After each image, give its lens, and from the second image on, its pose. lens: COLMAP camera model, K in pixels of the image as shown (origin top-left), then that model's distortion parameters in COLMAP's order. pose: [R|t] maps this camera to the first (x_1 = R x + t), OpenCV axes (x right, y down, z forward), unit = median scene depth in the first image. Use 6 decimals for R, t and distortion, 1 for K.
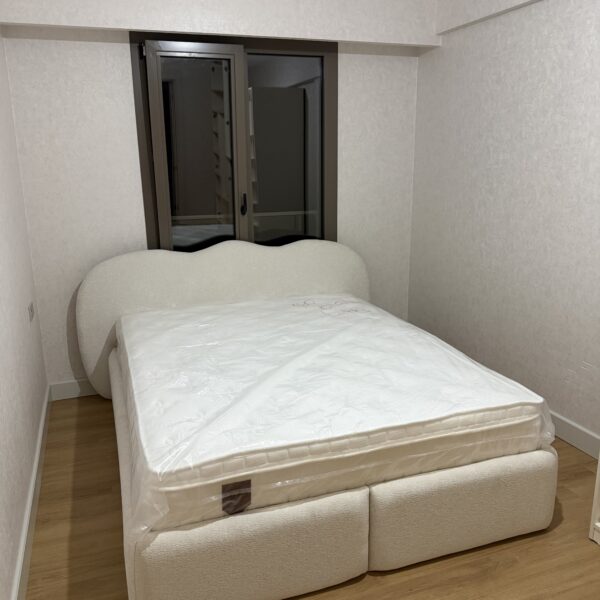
lens RADIAL K [[581.1, 0, 300.0], [0, 581.1, 300.0], [0, 0, 1]] dist [0.097284, -0.184922]
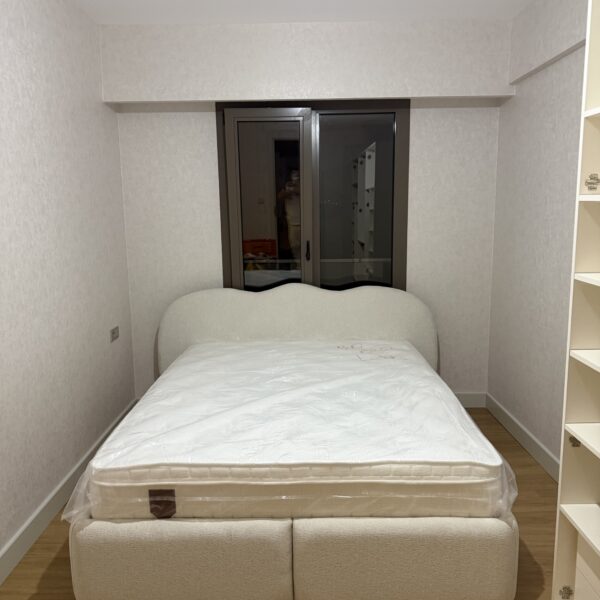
lens RADIAL K [[581.1, 0, 300.0], [0, 581.1, 300.0], [0, 0, 1]] dist [0.097284, -0.184922]
pose [[0.937857, 0.054873, -0.342656, 0.387035], [-0.082782, 0.994289, -0.067351, 0.001048], [0.337004, 0.091531, 0.937044, -0.005046]]
